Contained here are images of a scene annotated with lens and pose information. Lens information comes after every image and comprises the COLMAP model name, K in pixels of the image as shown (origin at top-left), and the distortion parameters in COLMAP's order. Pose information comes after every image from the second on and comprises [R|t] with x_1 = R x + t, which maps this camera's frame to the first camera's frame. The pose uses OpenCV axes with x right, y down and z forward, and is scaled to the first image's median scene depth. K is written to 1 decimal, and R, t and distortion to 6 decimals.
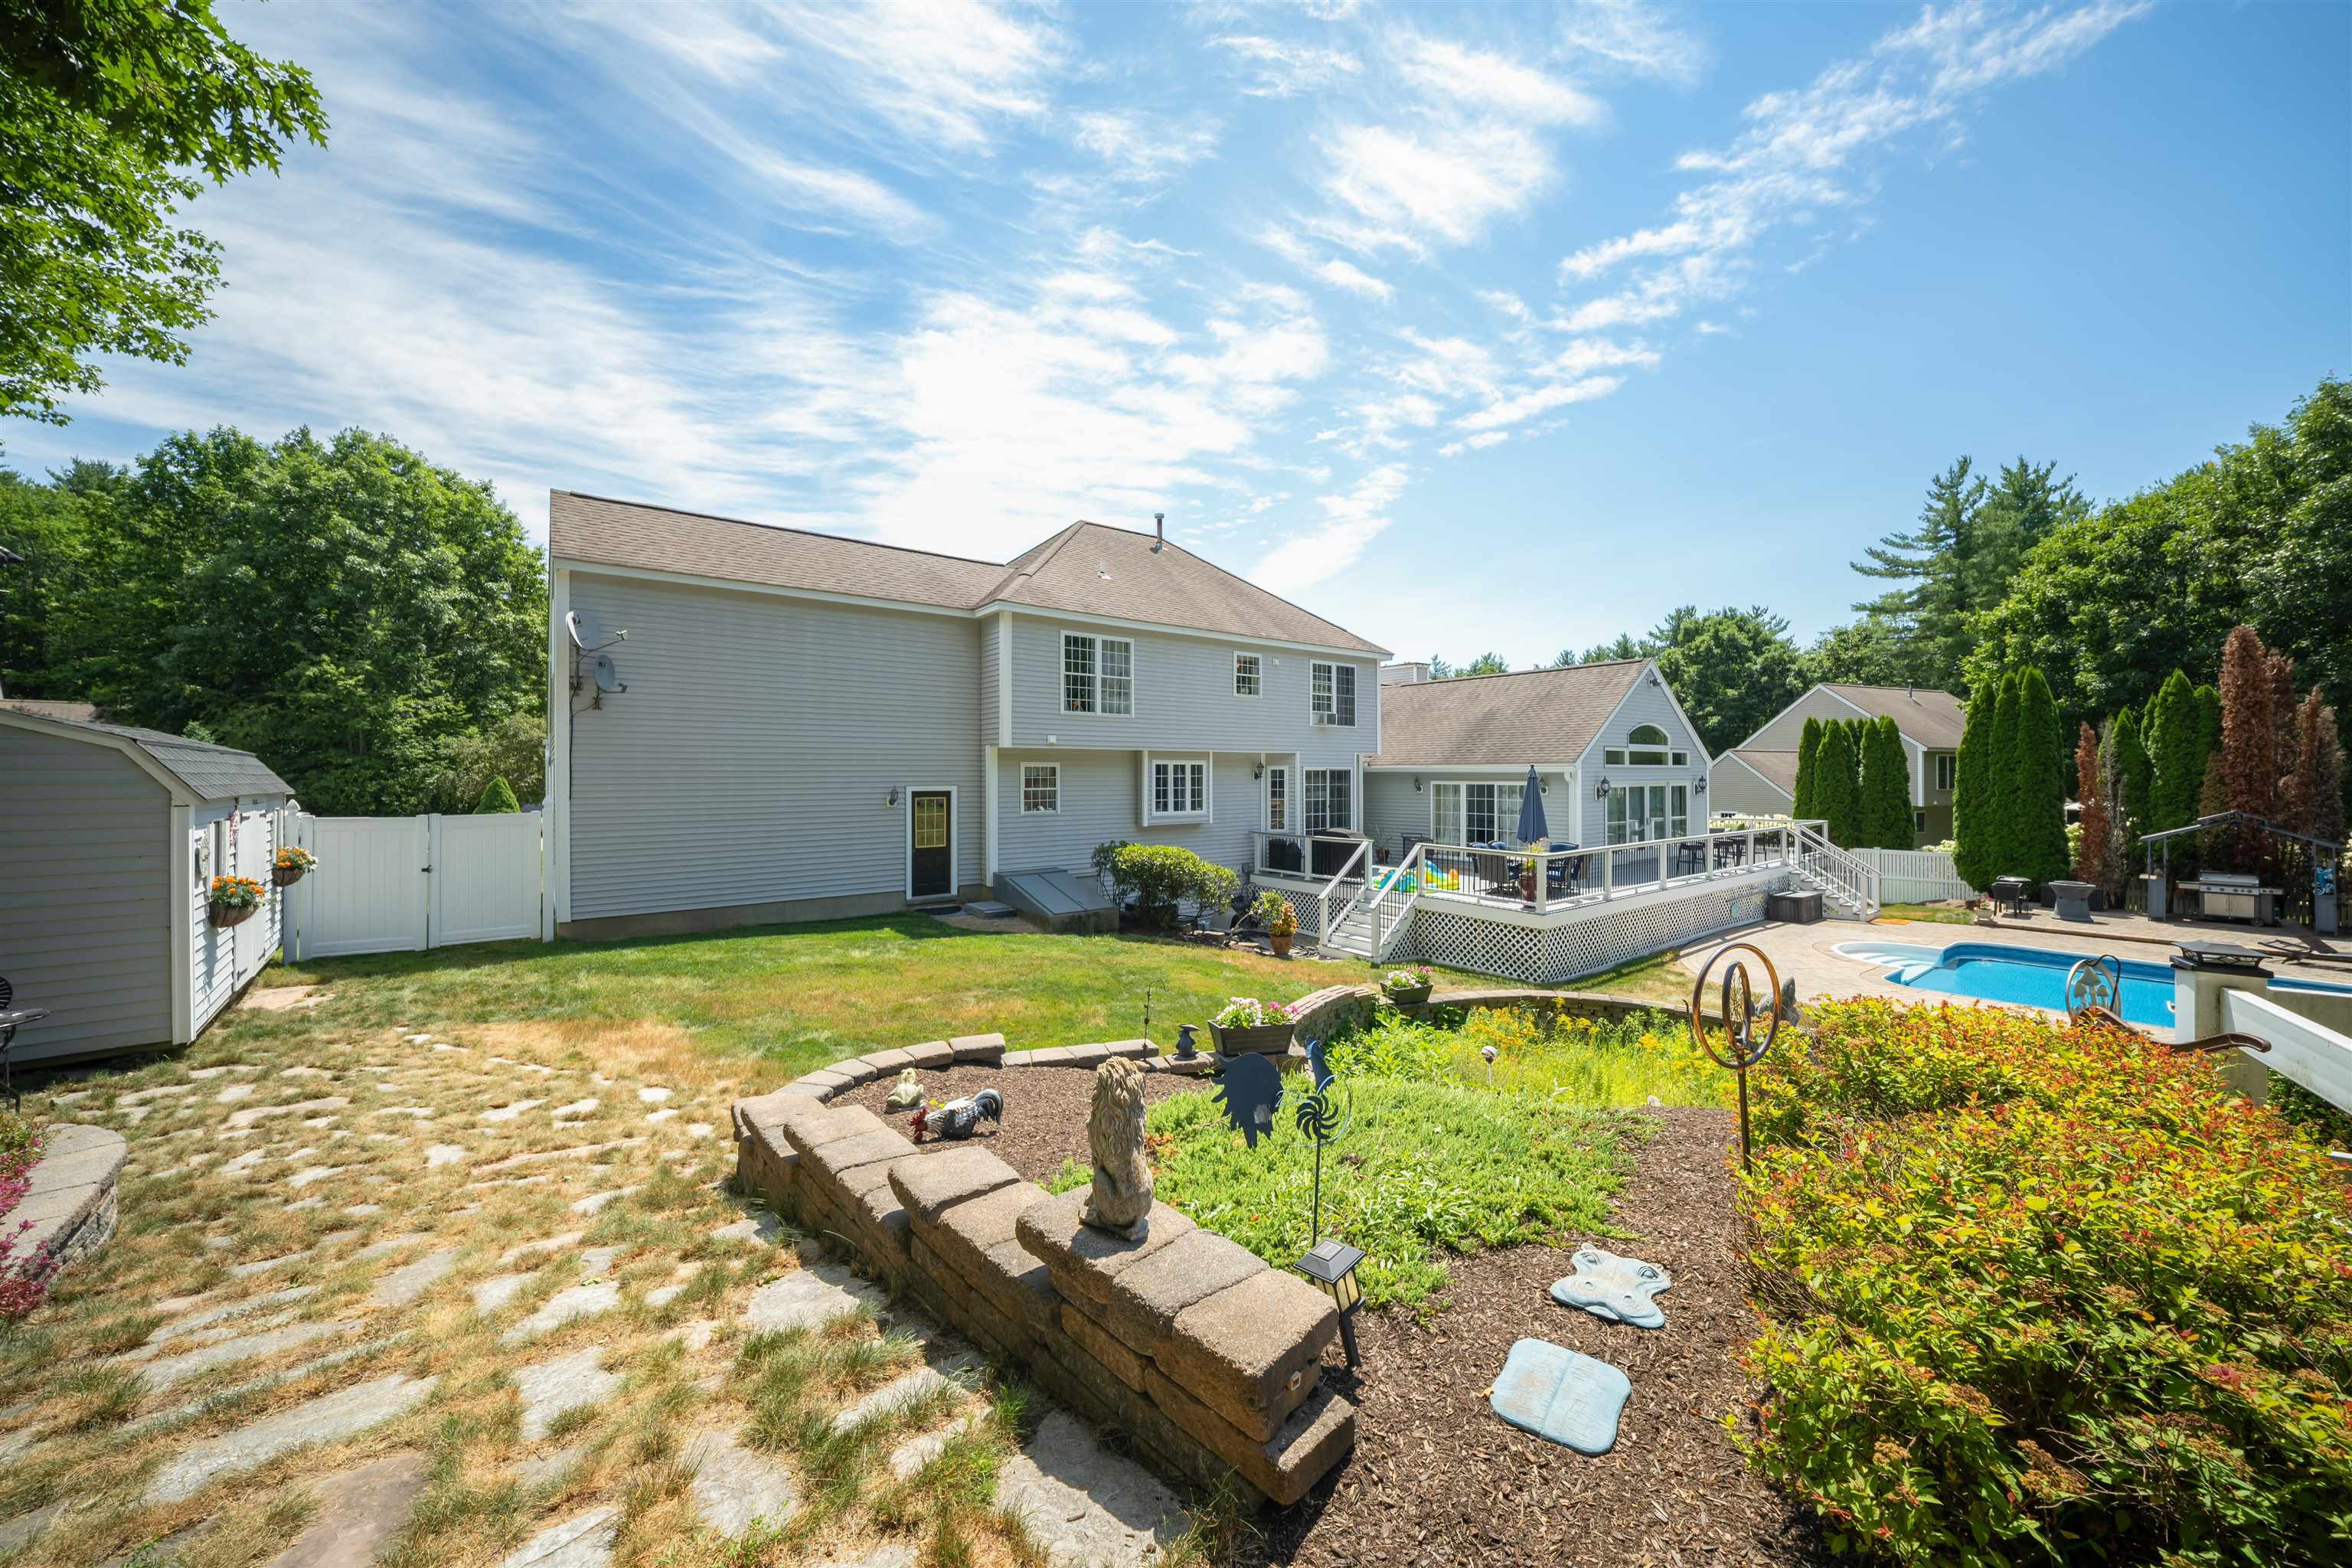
lens RADIAL K [[823.6, 0, 1178.7], [0, 823.6, 773.6], [0, 0, 1]] dist [0.000797, -0.001912]
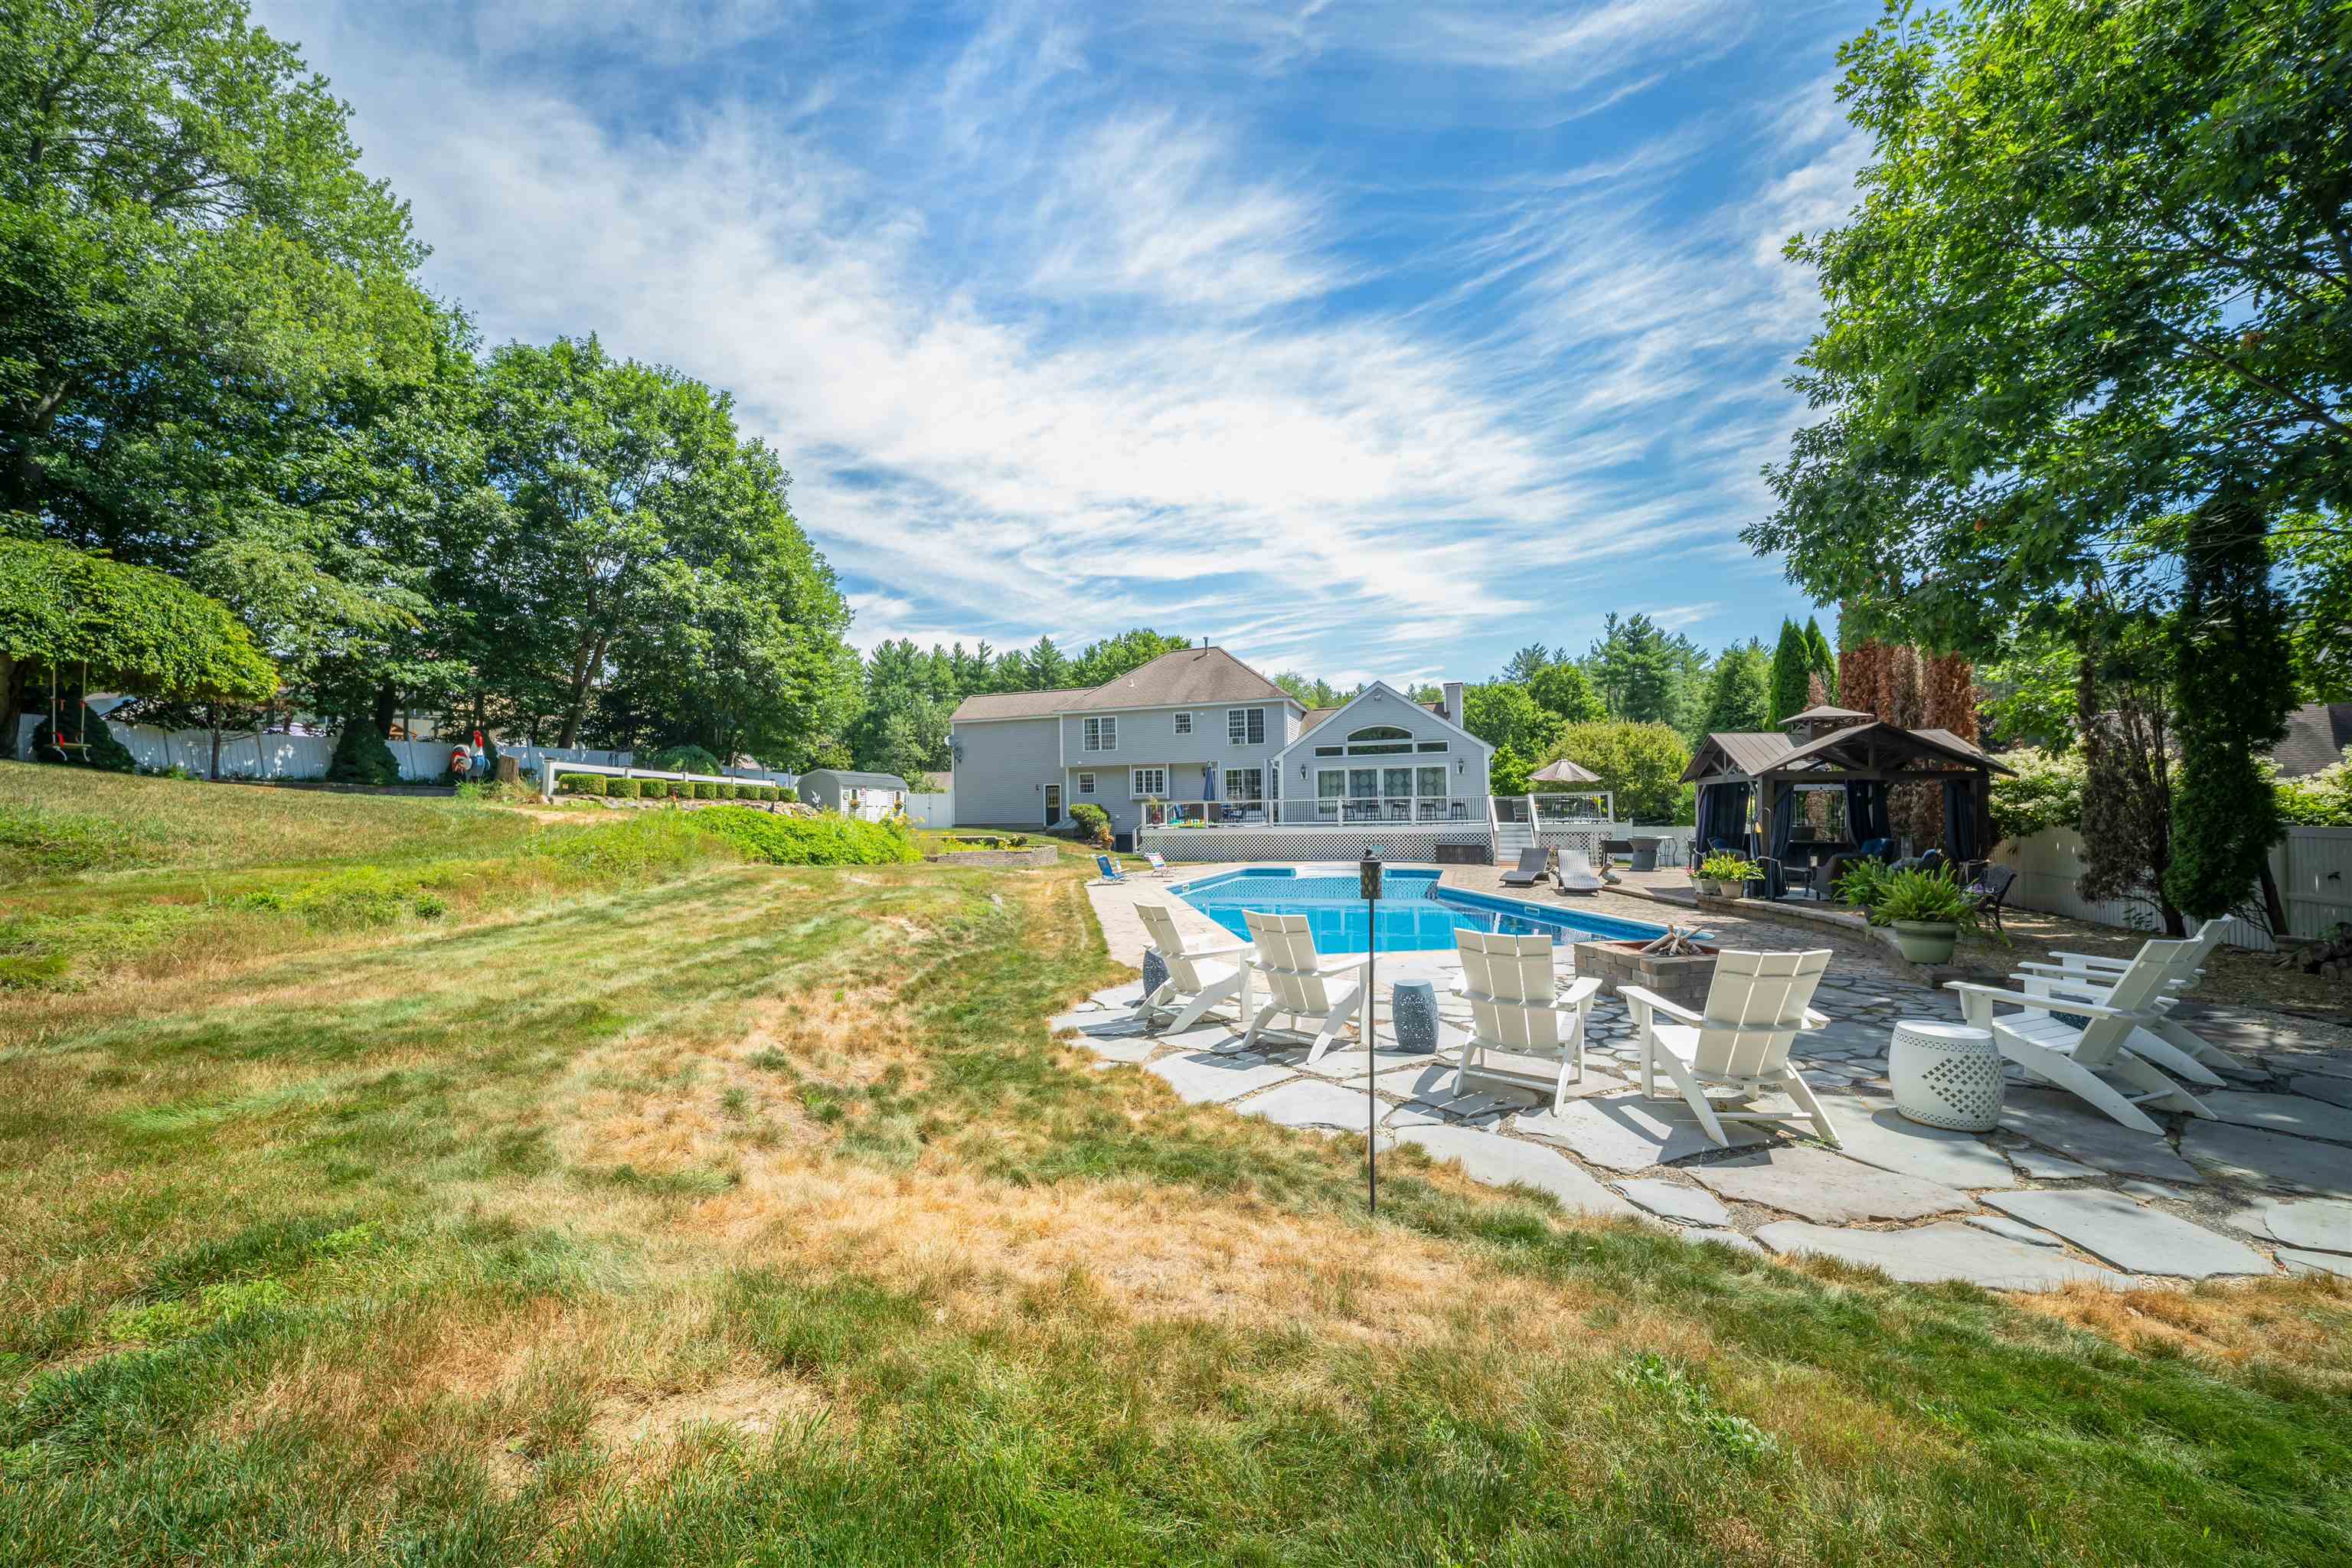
lens RADIAL K [[827.3, 0, 1178.3], [0, 827.3, 779.3], [0, 0, 1]] dist [0.024651, -0.013398]
pose [[0.557110, -0.042834, -0.829333, 1.758360], [0.016730, 0.999045, -0.040361, 0.095838], [0.830270, 0.008611, 0.557295, -0.110485]]
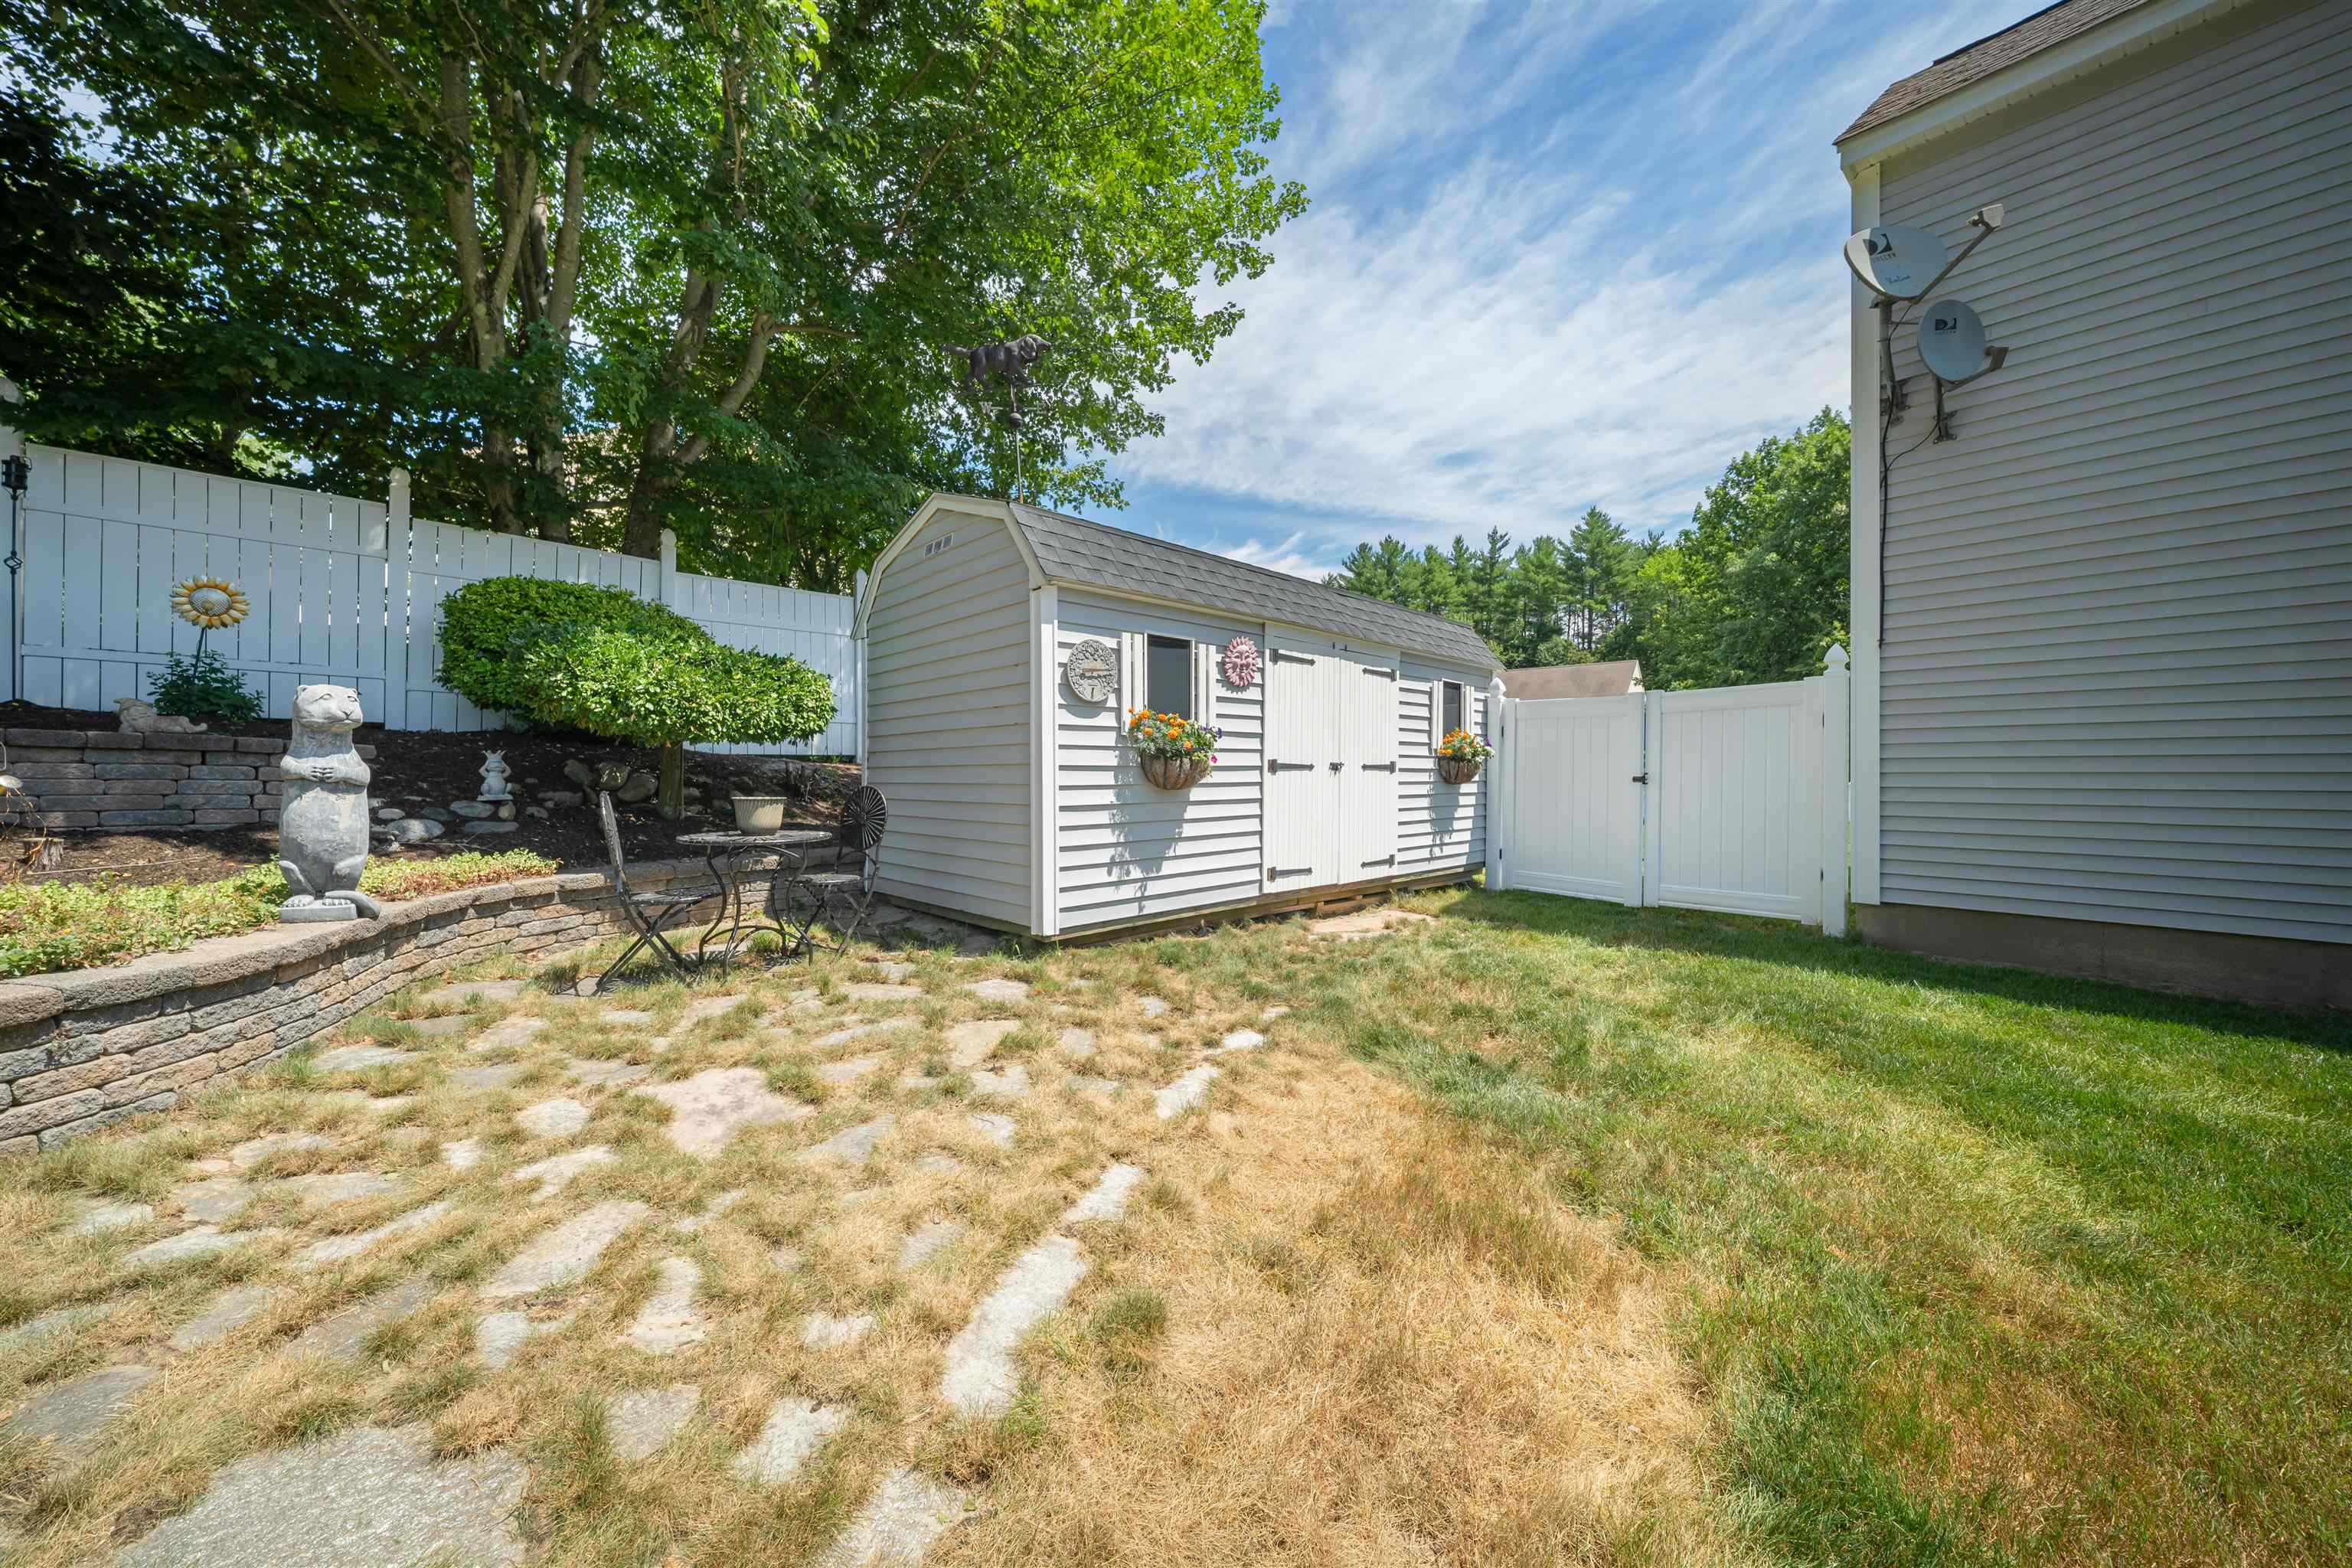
lens RADIAL K [[823.6, 0, 1178.7], [0, 823.6, 773.6], [0, 0, 1]] dist [0.000797, -0.001912]
pose [[0.034728, -0.002277, -0.999394, -0.183537], [0.005095, 0.999985, -0.002101, 0.067290], [0.999384, -0.005019, 0.034739, 0.378613]]
